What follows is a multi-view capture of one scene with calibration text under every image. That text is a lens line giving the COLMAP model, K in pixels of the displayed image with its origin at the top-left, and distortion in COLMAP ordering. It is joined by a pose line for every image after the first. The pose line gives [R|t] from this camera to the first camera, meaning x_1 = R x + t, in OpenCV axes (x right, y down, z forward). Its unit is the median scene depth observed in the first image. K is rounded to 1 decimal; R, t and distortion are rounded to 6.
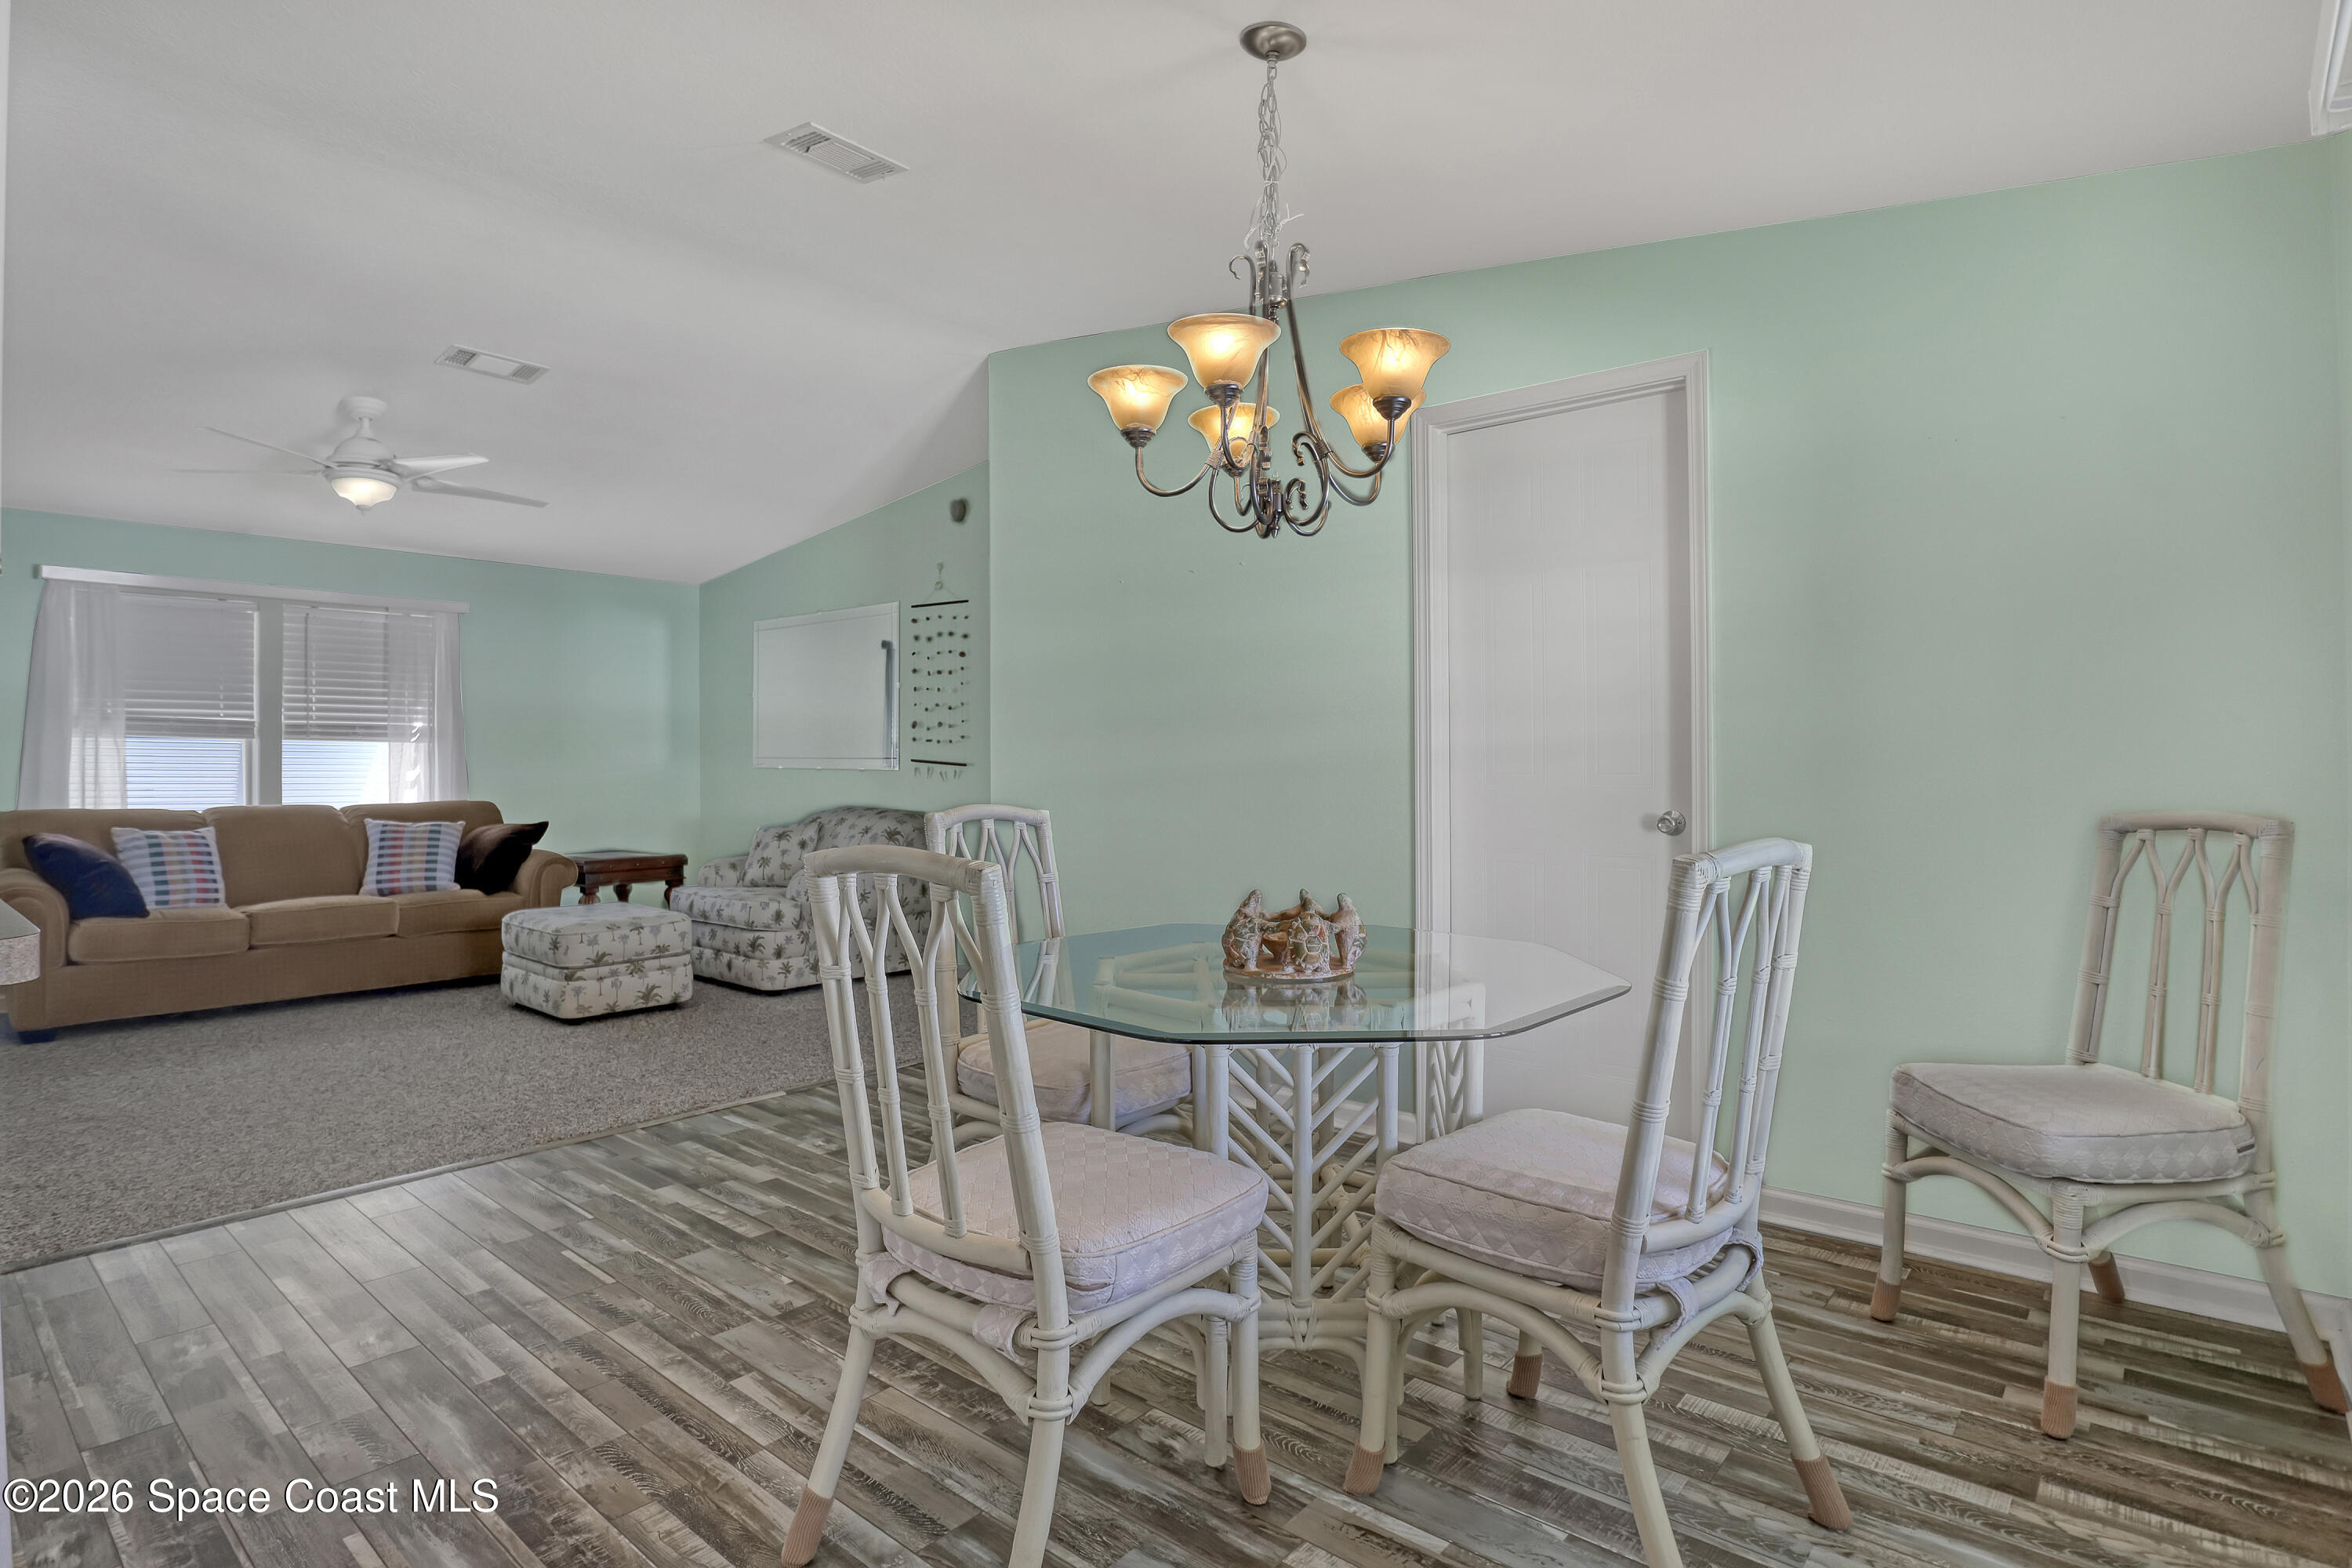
lens RADIAL K [[1189.7, 0, 1180.2], [0, 1189.7, 795.1], [0, 0, 1]] dist [-0.036970, 0.014058]
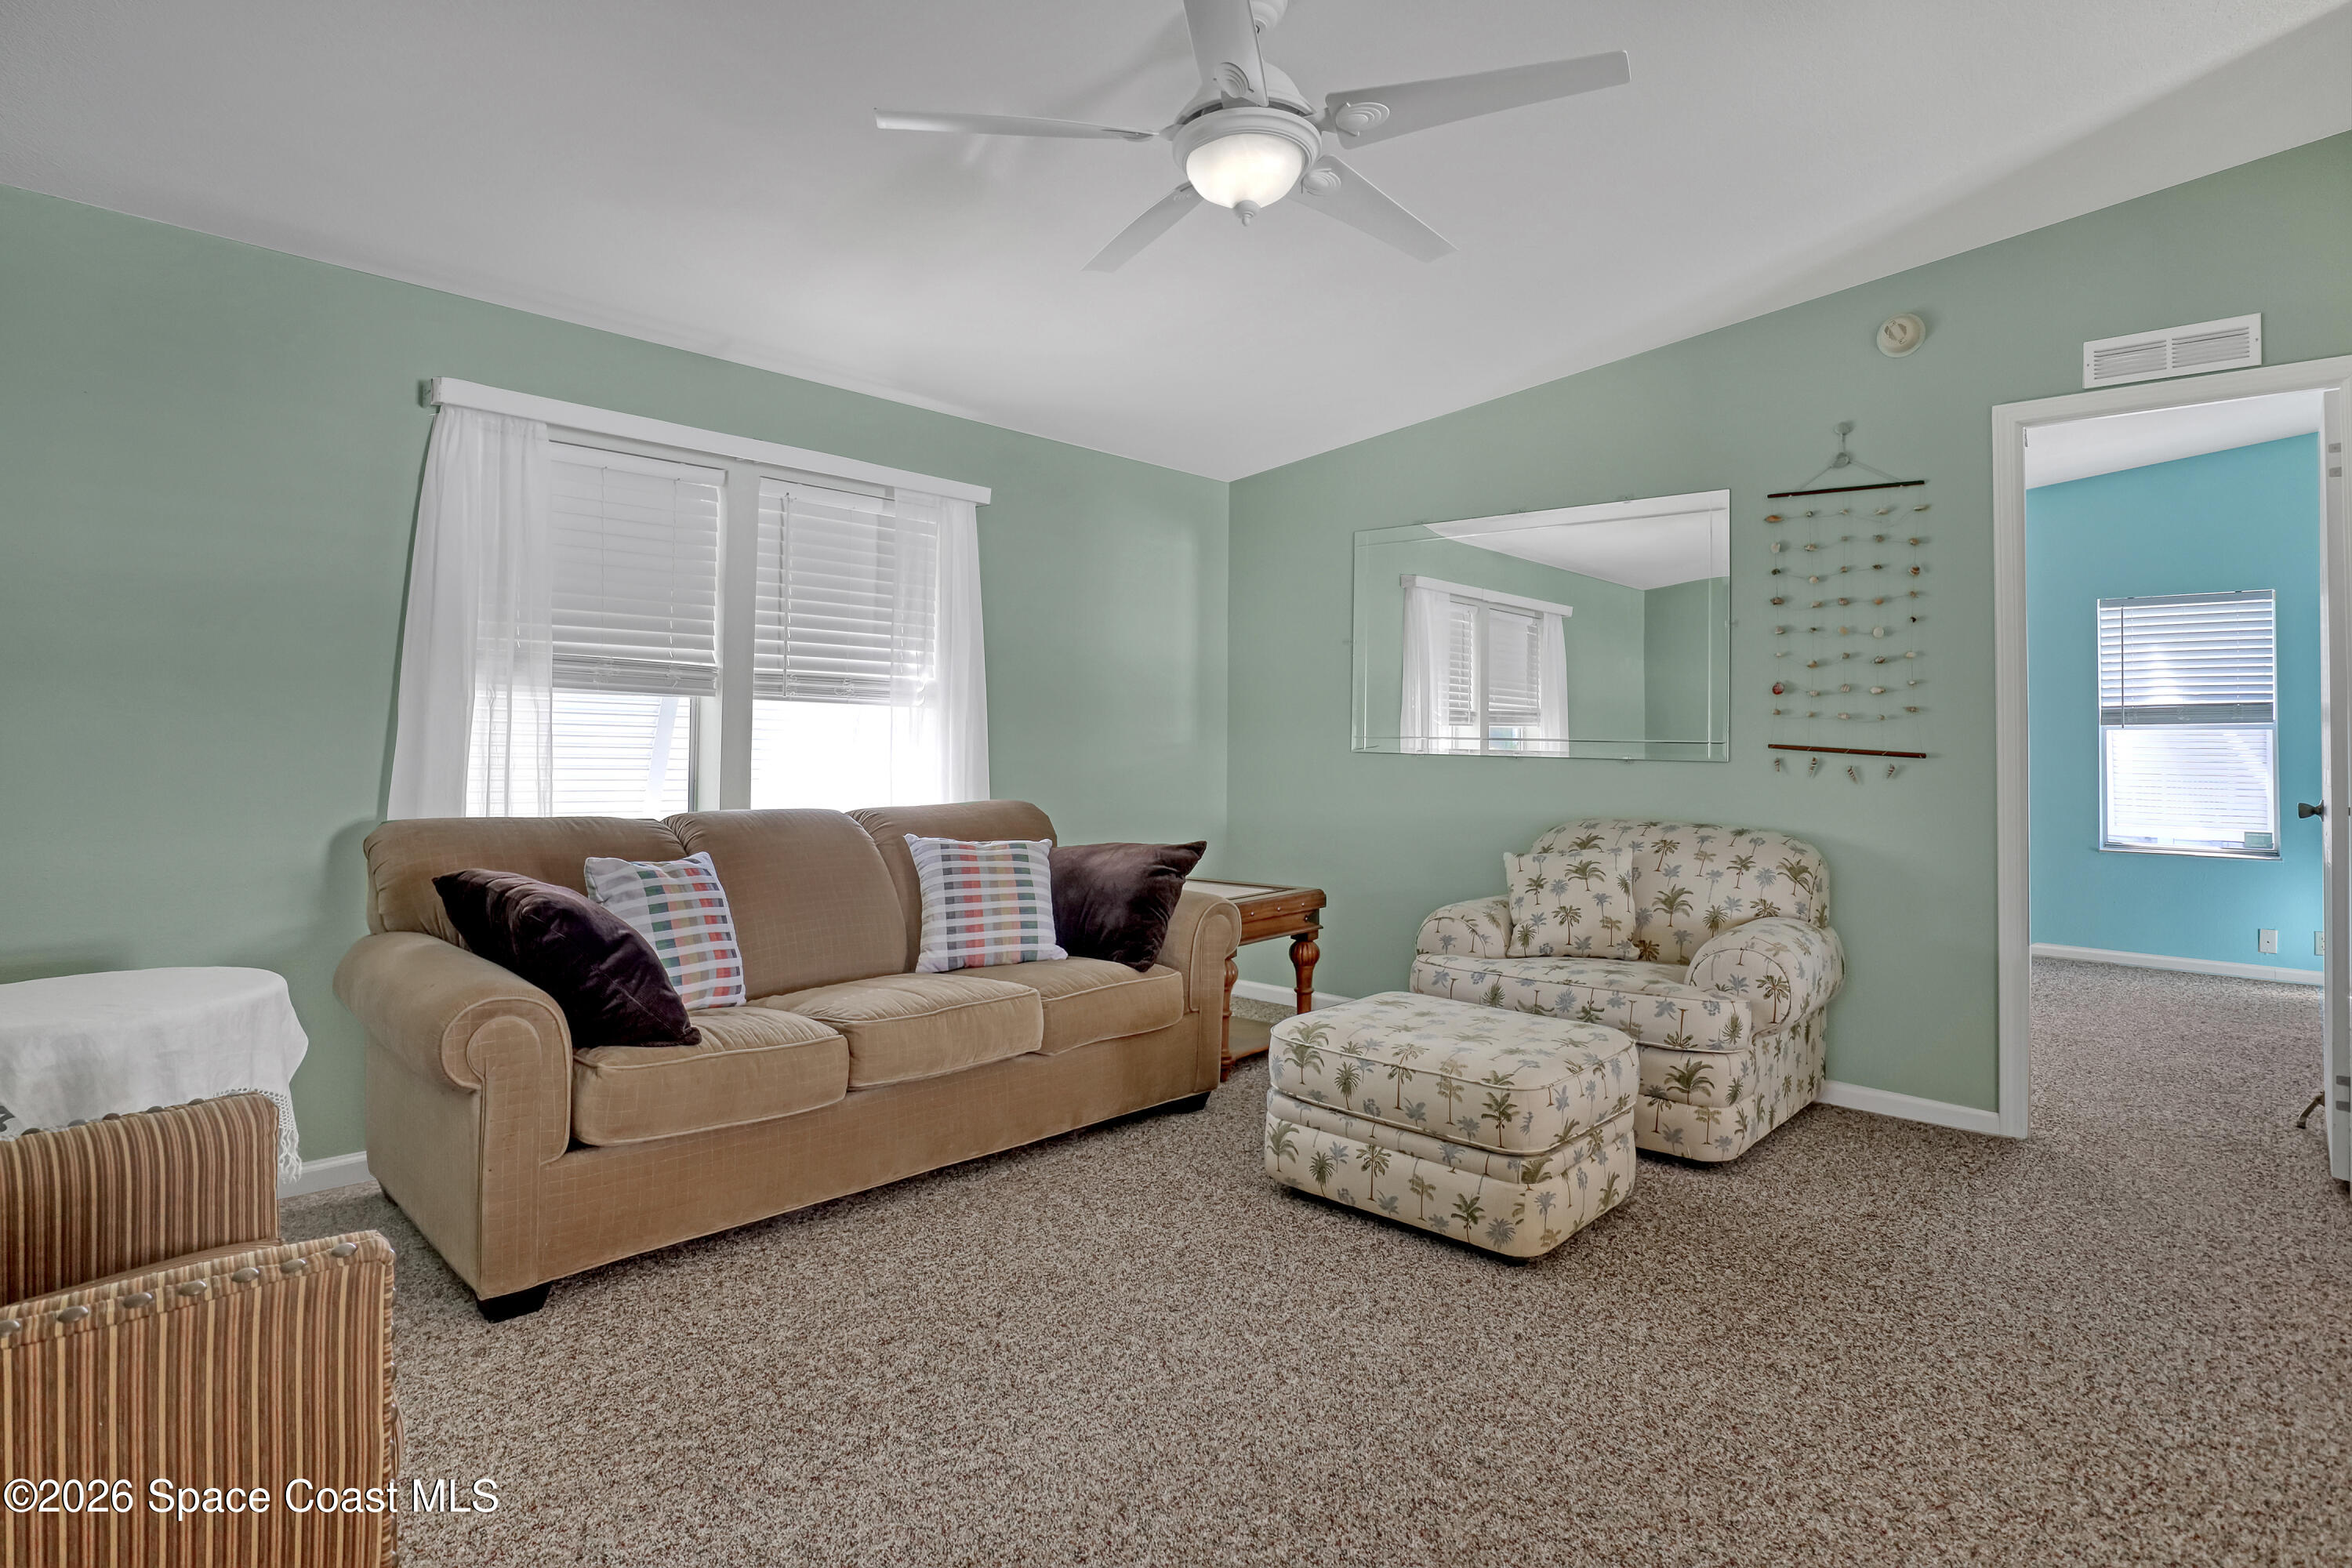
lens RADIAL K [[1211.7, 0, 1182.8], [0, 1211.7, 765.2], [0, 0, 1]] dist [-0.038943, 0.006802]
pose [[0.999457, 0.013002, -0.030275, -0.547916], [-0.013216, 0.999889, -0.006878, -0.012865], [0.030183, 0.007274, 0.999518, 0.402674]]
